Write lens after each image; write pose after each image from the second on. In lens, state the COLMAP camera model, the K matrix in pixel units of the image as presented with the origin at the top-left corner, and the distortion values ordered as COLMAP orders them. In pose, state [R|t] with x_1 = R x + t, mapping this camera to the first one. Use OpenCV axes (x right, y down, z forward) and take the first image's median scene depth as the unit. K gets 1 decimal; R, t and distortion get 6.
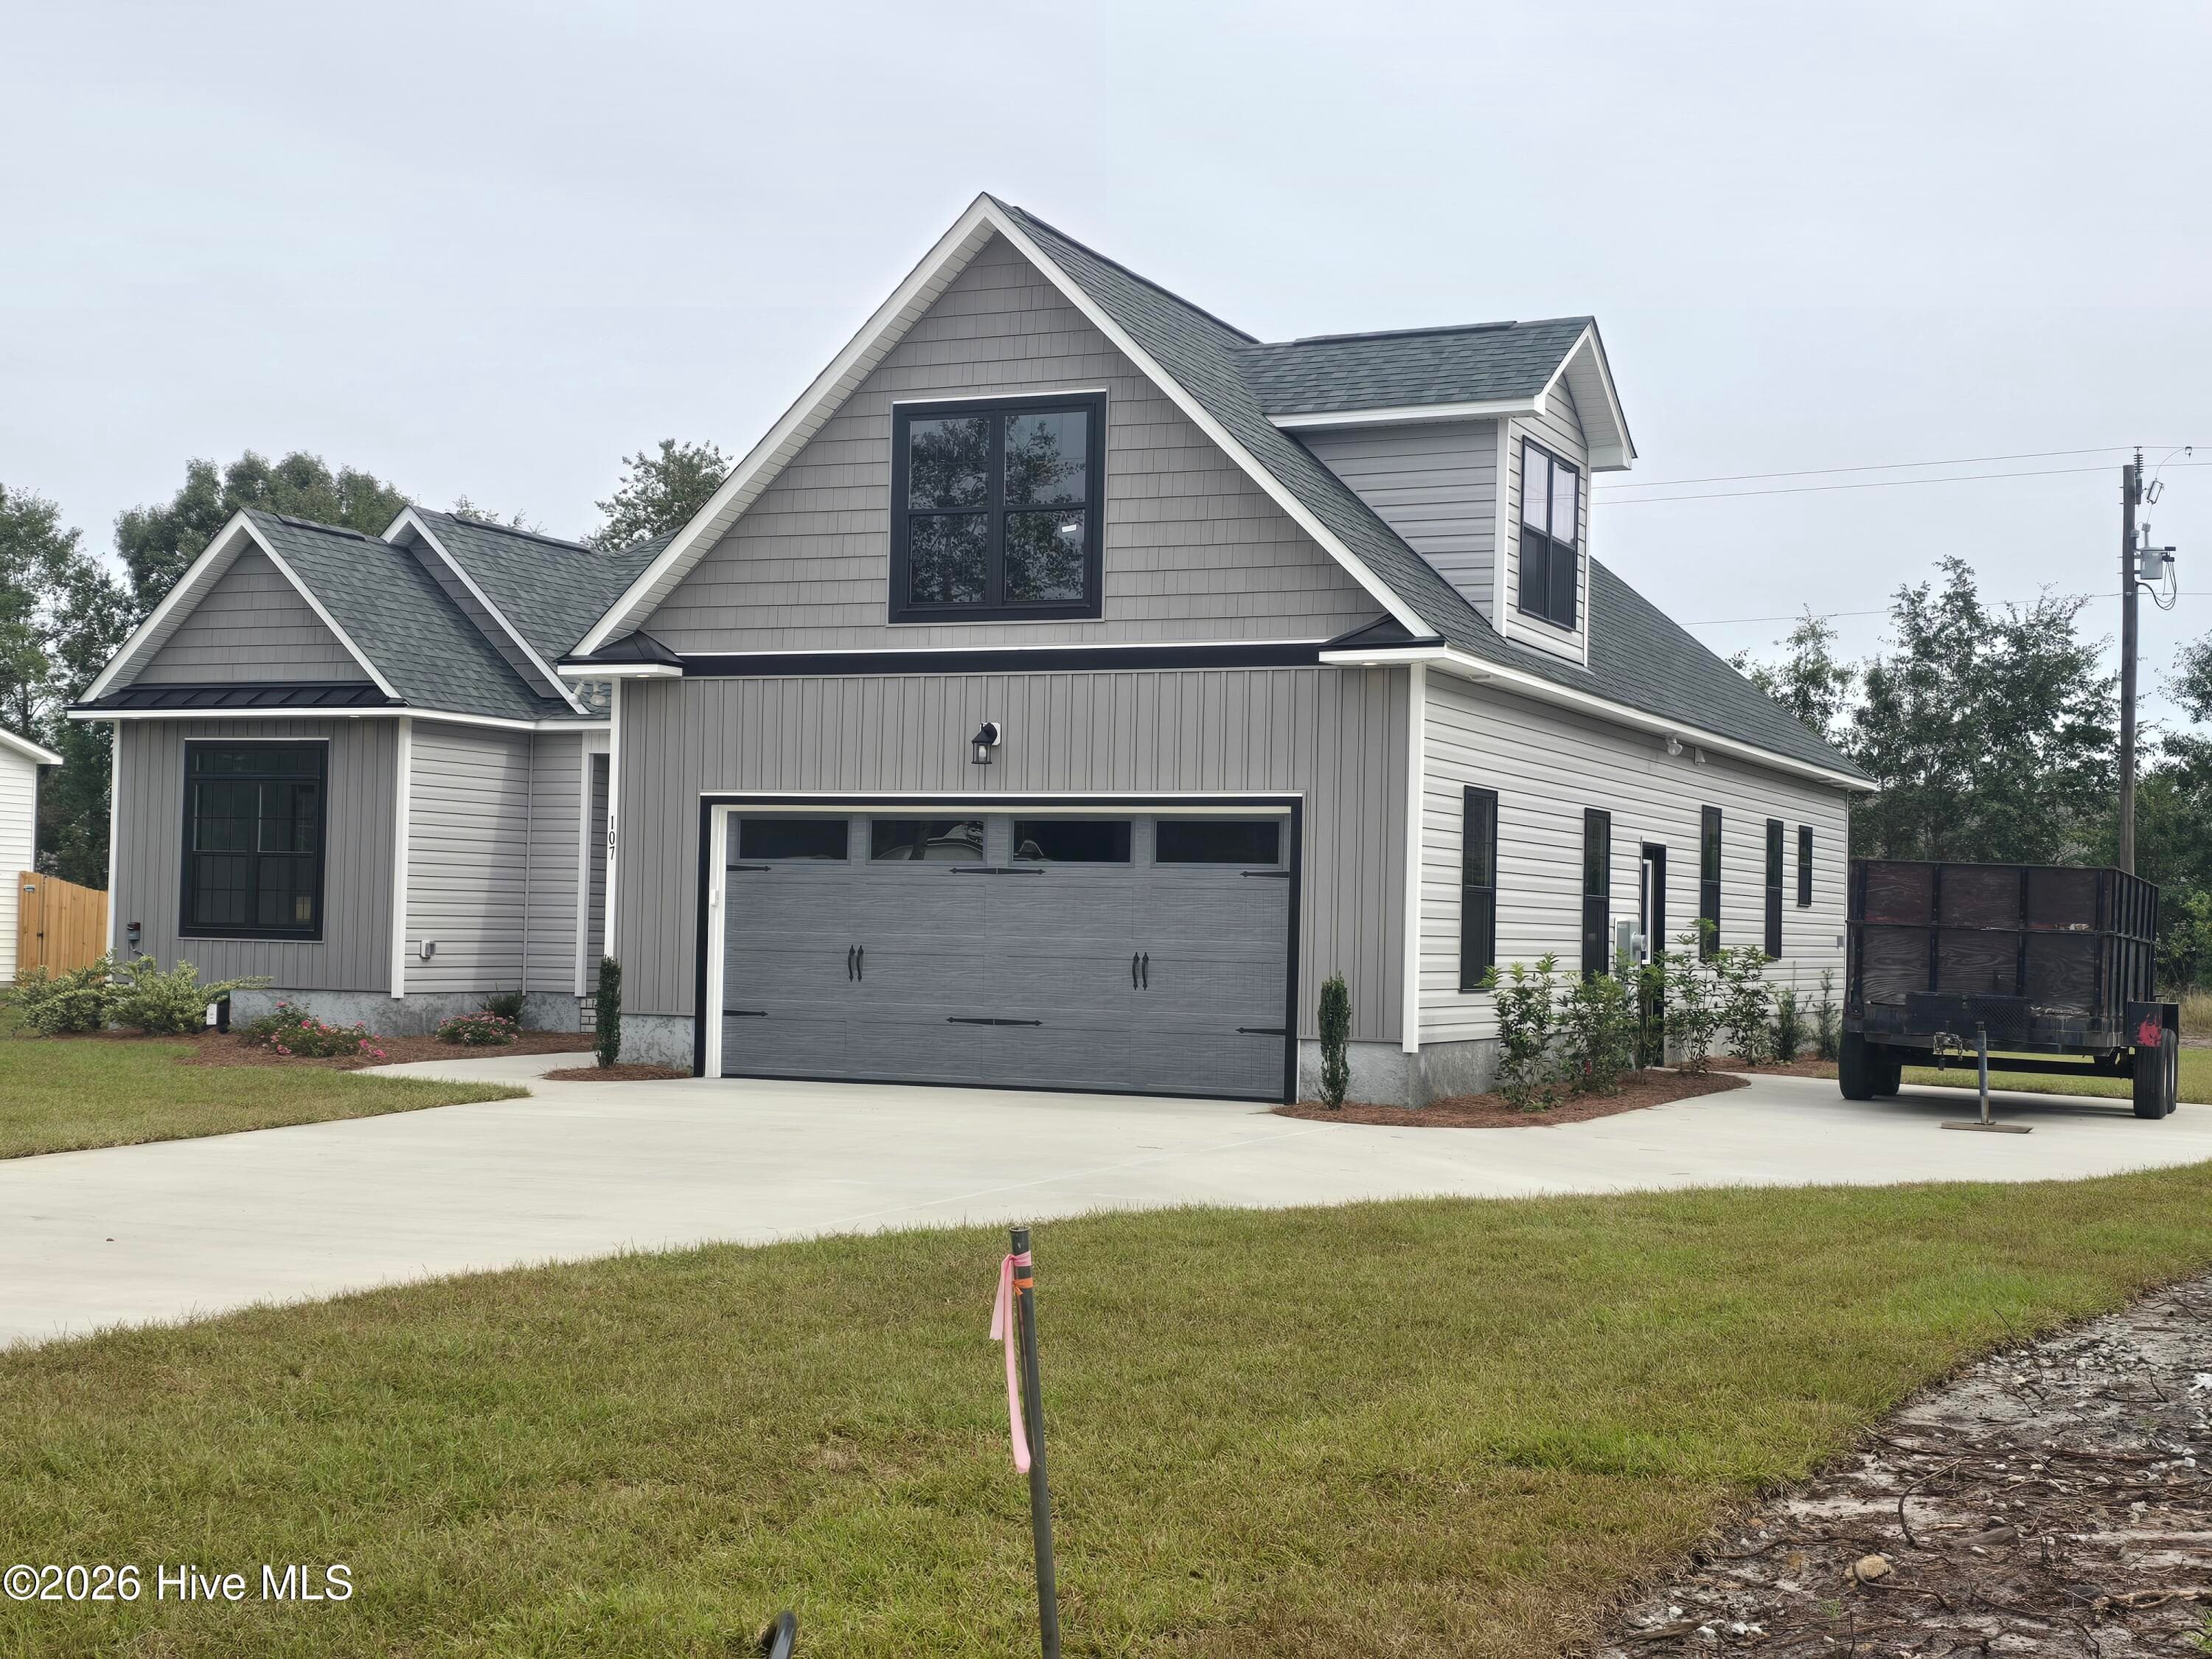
lens RADIAL K [[2849.1, 0, 1098.5], [0, 2849.1, 836.9], [0, 0, 1]] dist [0.141724, -0.033130]
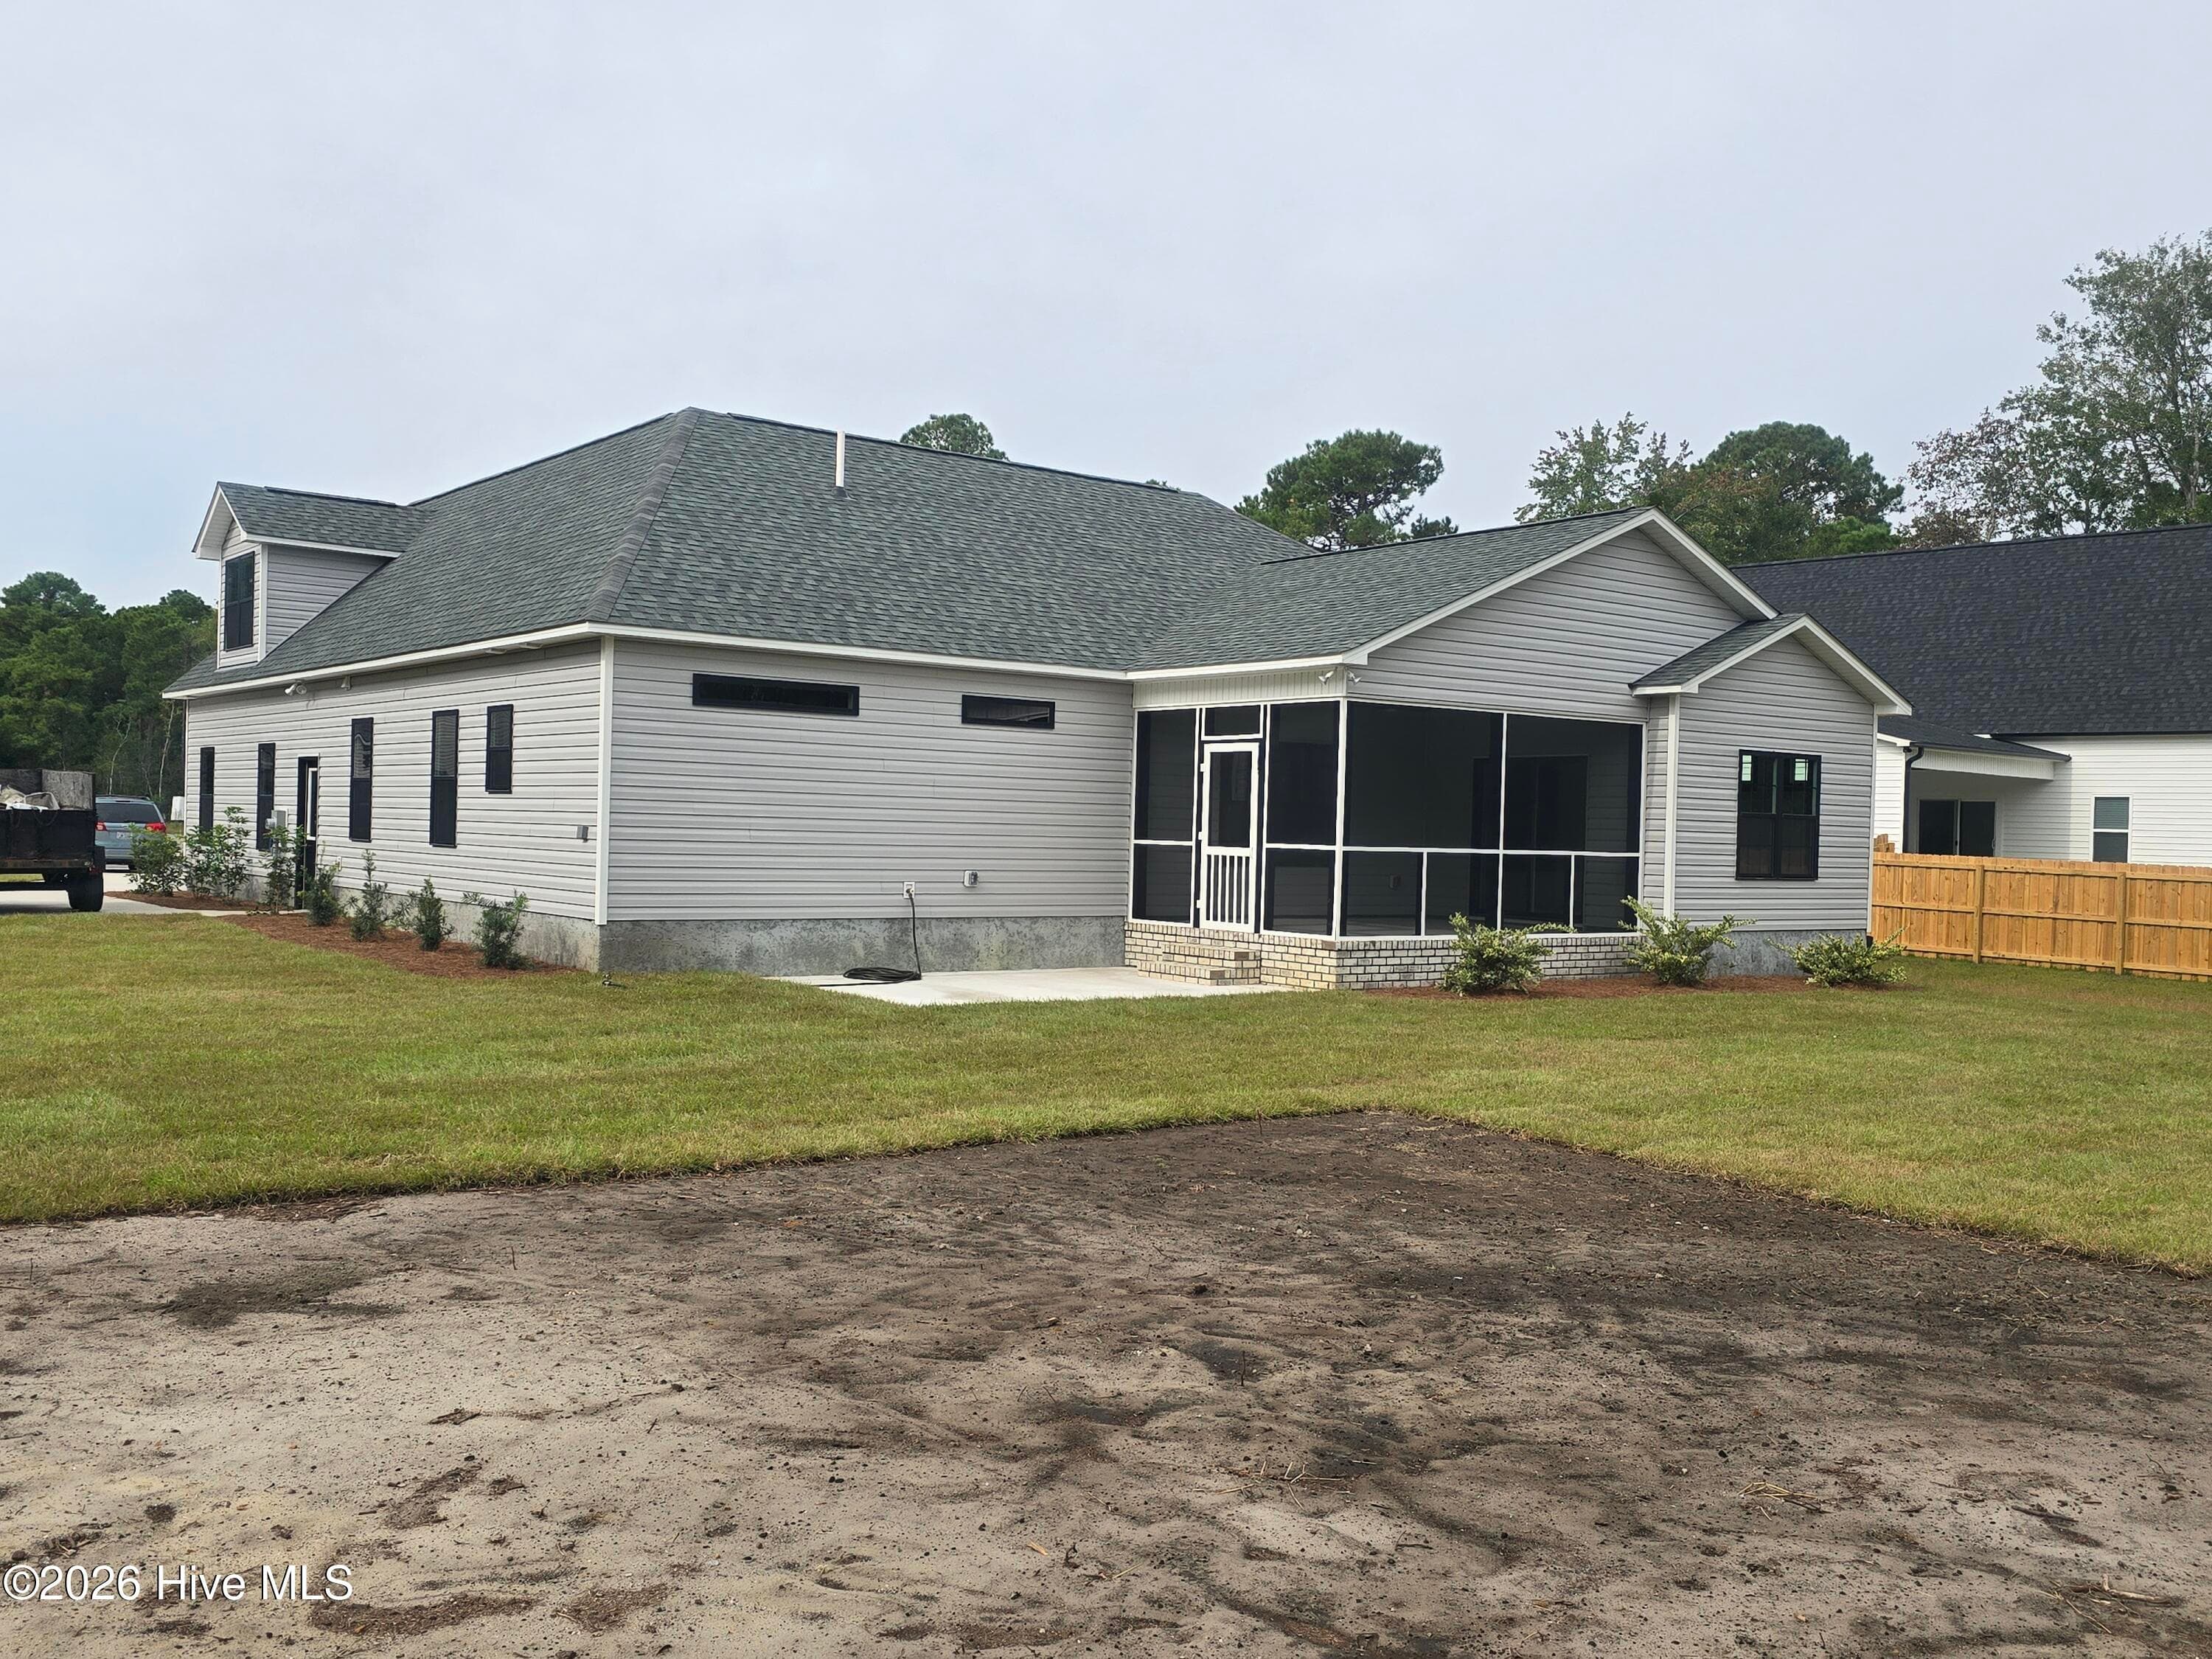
lens RADIAL K [[1912.2, 0, 1122.4], [0, 1912.2, 835.7], [0, 0, 1]] dist [0.082068, -0.004402]
pose [[-0.477343, -0.031995, -0.878134, 1.011798], [-0.013565, 0.999486, -0.029042, 0.080198], [0.878612, -0.001951, -0.477532, 2.133750]]
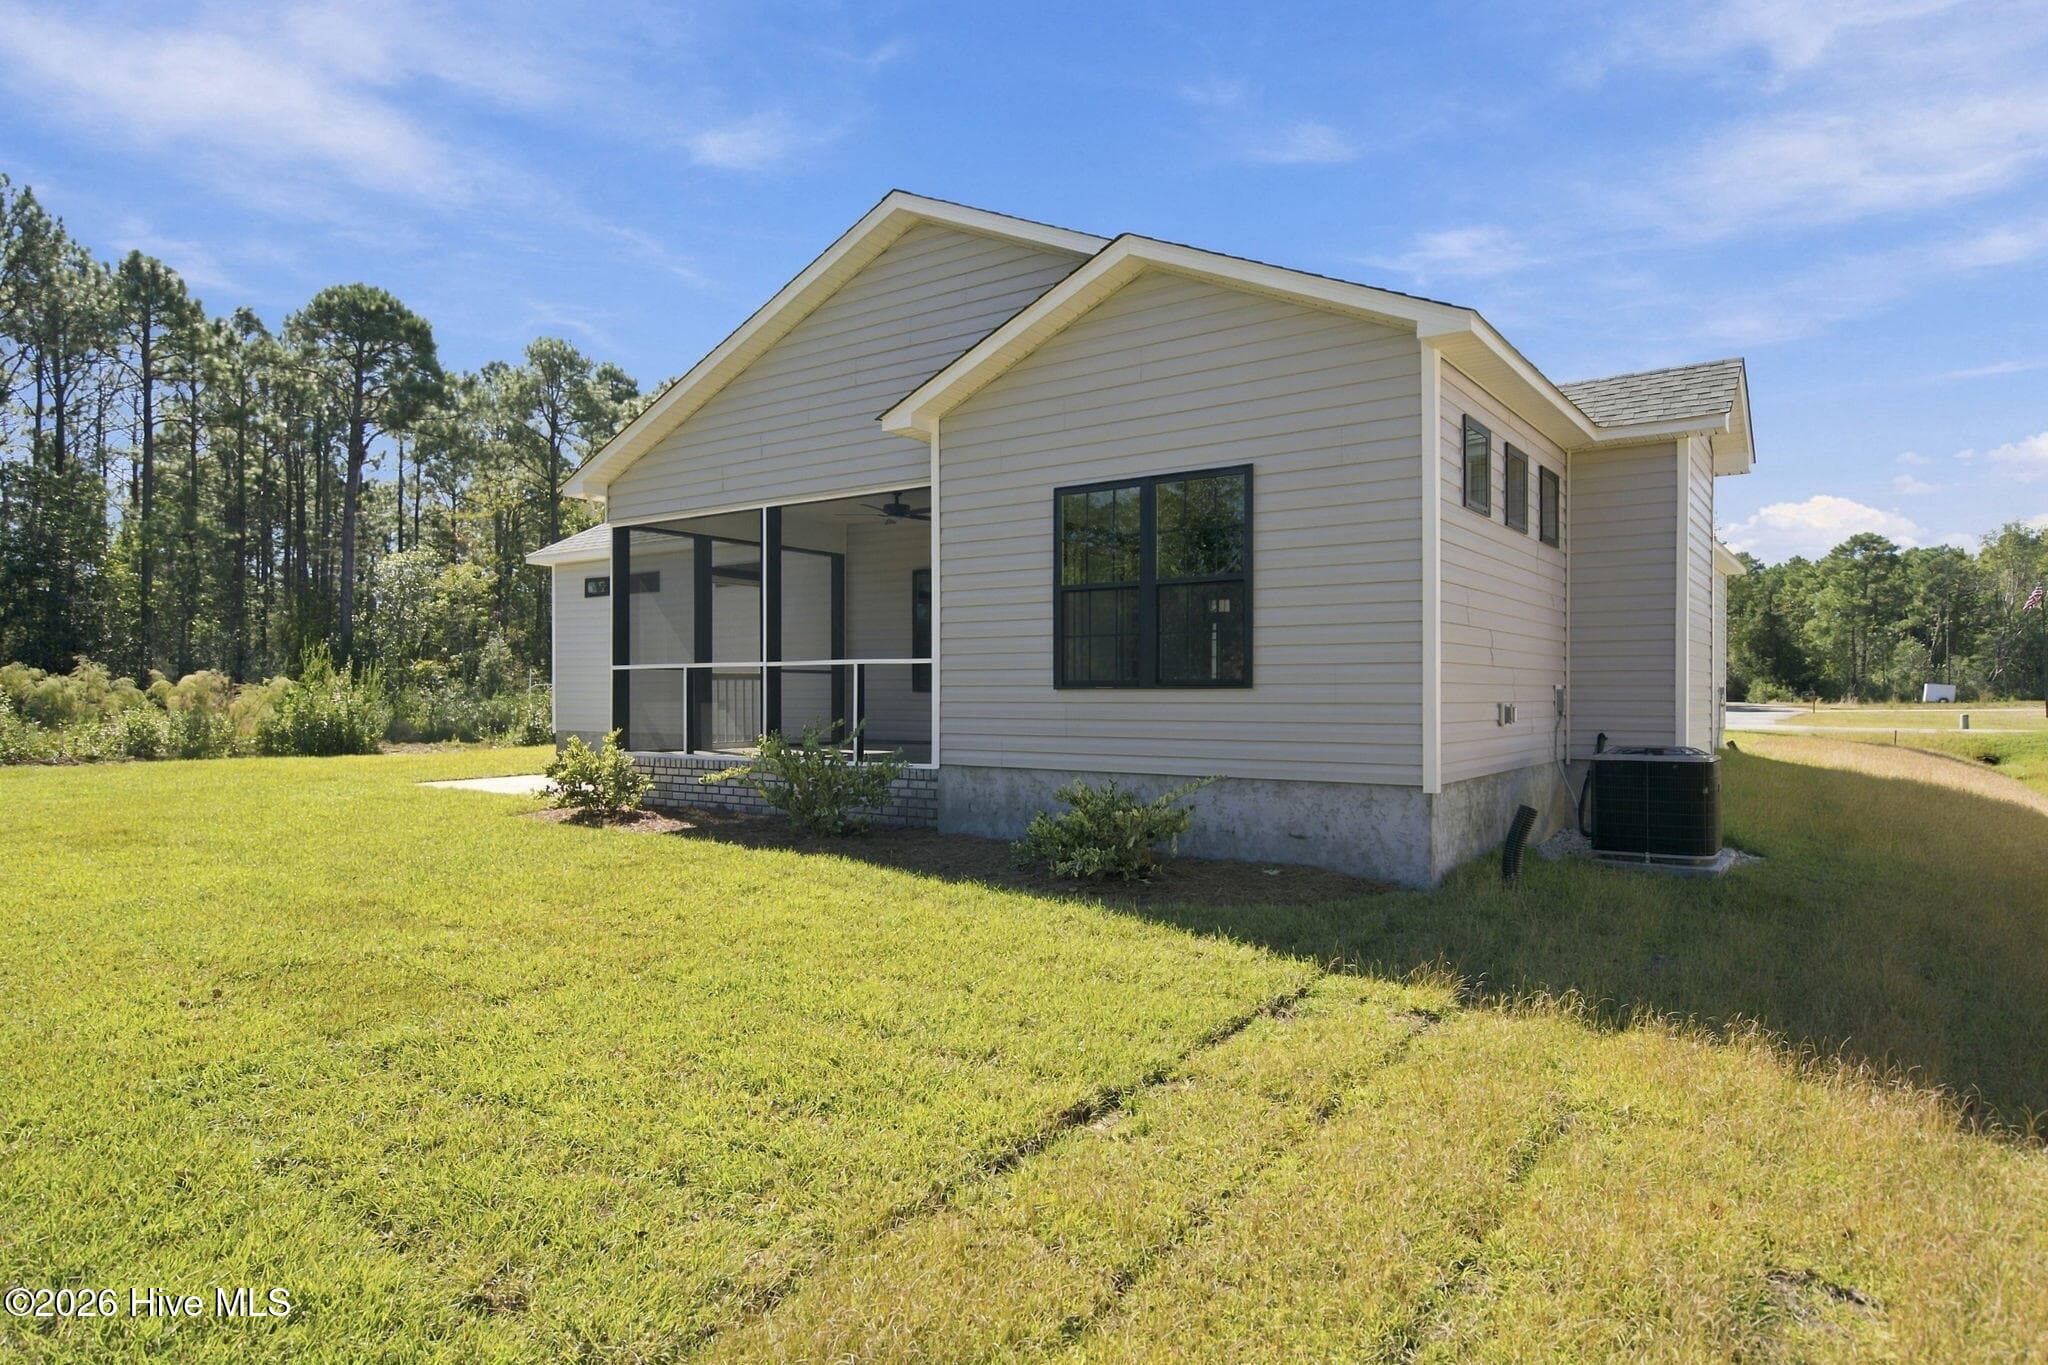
lens RADIAL K [[1207.3, 0, 1028.6], [0, 1207.3, 689.5], [0, 0, 1]] dist [-0.036700, 0.022111]
pose [[-0.981839, -0.021649, 0.188475, -0.080220], [-0.027146, 0.999277, -0.026630, 0.080147], [-0.187762, -0.031262, -0.981717, 2.330690]]
